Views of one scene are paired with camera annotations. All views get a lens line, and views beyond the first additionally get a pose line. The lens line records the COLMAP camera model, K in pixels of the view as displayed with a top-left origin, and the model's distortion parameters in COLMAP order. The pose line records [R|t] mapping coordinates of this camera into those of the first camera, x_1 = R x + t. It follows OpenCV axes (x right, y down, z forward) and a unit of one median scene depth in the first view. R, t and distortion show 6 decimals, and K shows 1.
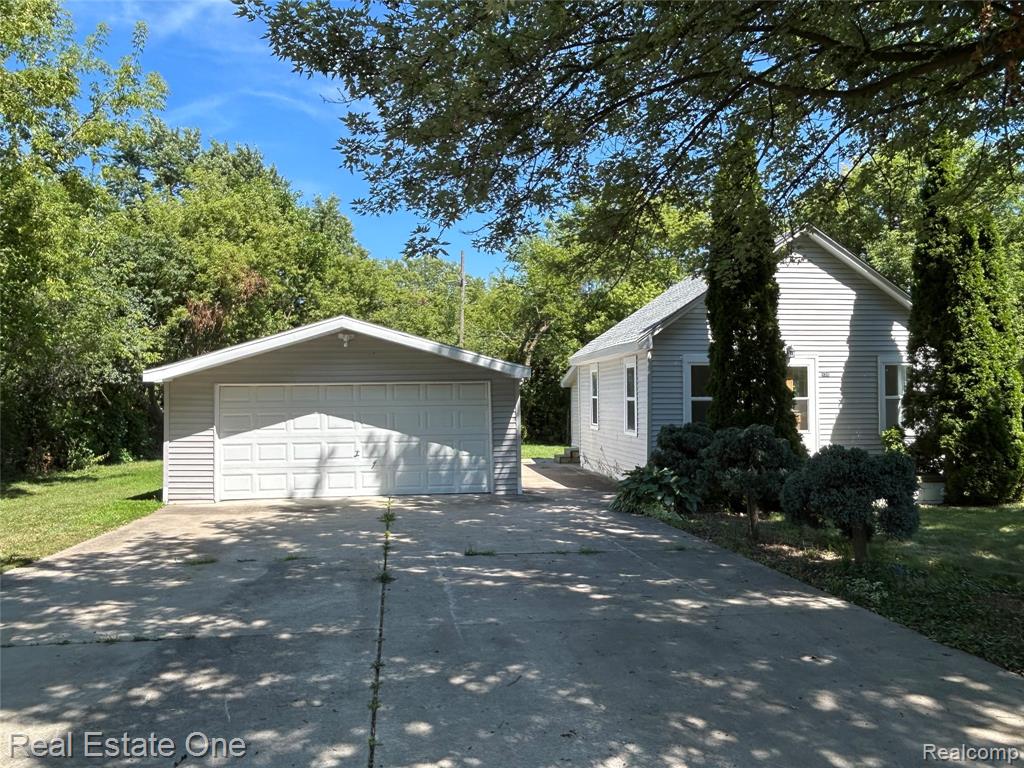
lens RADIAL K [[766.0, 0, 512.0], [0, 766.0, 384.0], [0, 0, 1]] dist [0.034893, -0.065938]
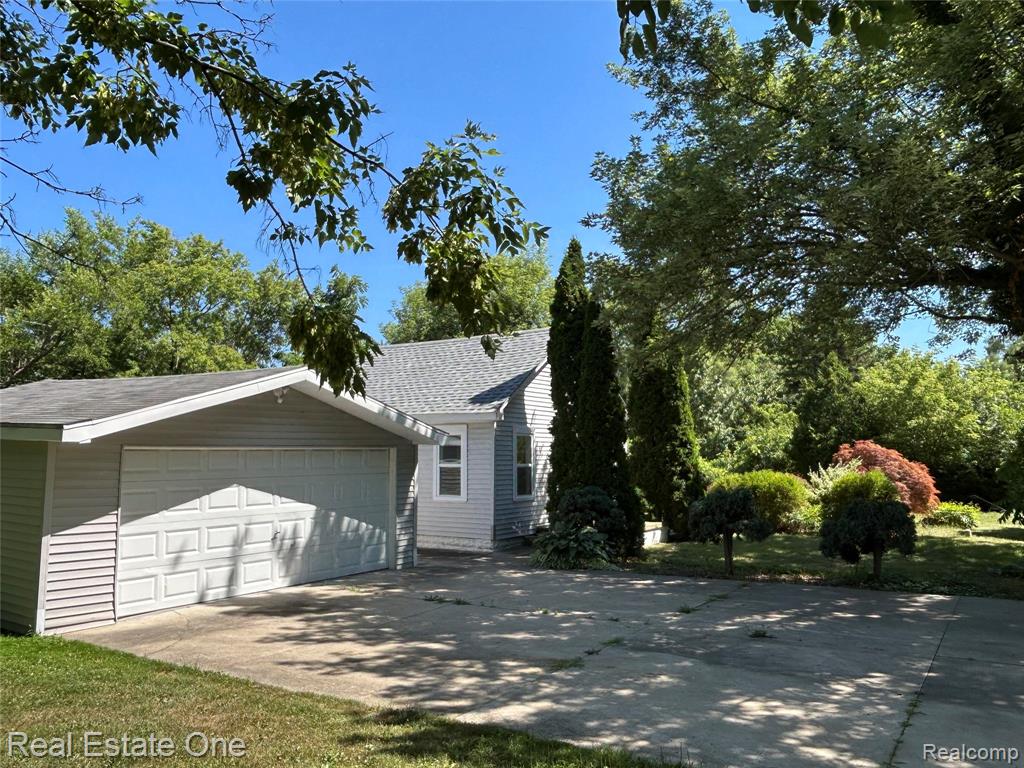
lens RADIAL K [[766.0, 0, 512.0], [0, 766.0, 384.0], [0, 0, 1]] dist [0.034893, -0.065938]
pose [[0.656791, 0.077620, 0.750067, -0.697569], [-0.016920, 0.995955, -0.088250, -0.000581], [-0.753882, 0.045270, 0.655448, 0.294900]]
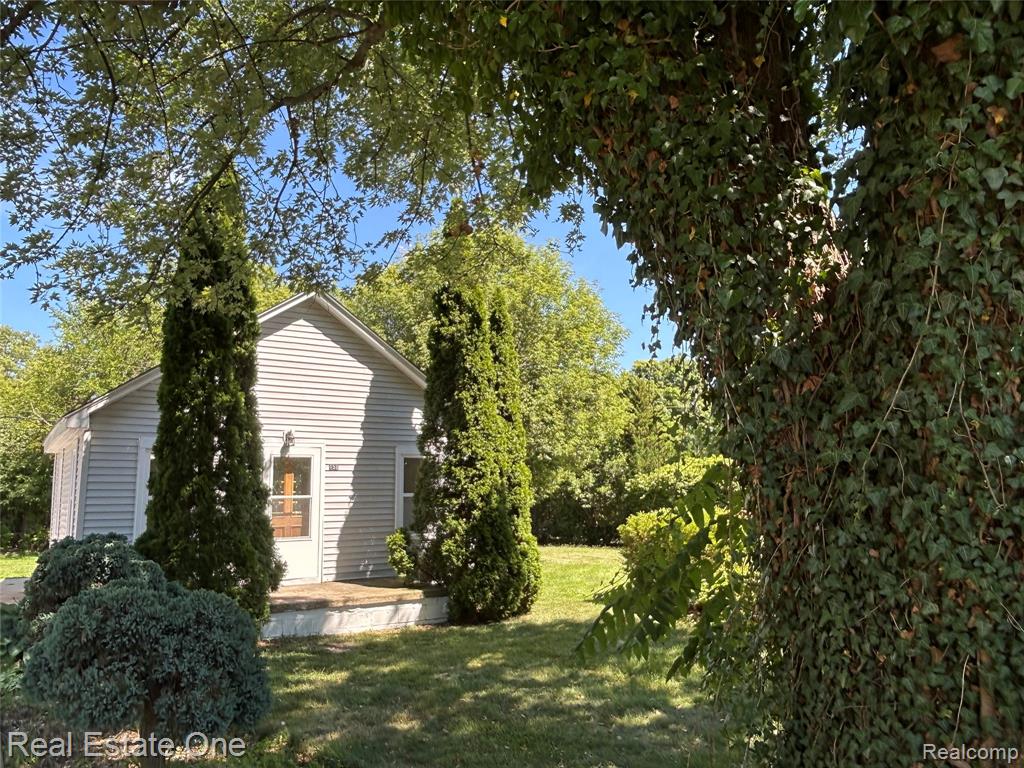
lens RADIAL K [[755.2, 0, 524.5], [0, 755.2, 383.4], [0, 0, 1]] dist [0.005513, -0.003547]
pose [[0.889680, 0.063675, 0.452123, 0.247141], [-0.005283, 0.991597, -0.129257, 0.002310], [-0.456554, 0.112609, 0.882540, 0.199743]]
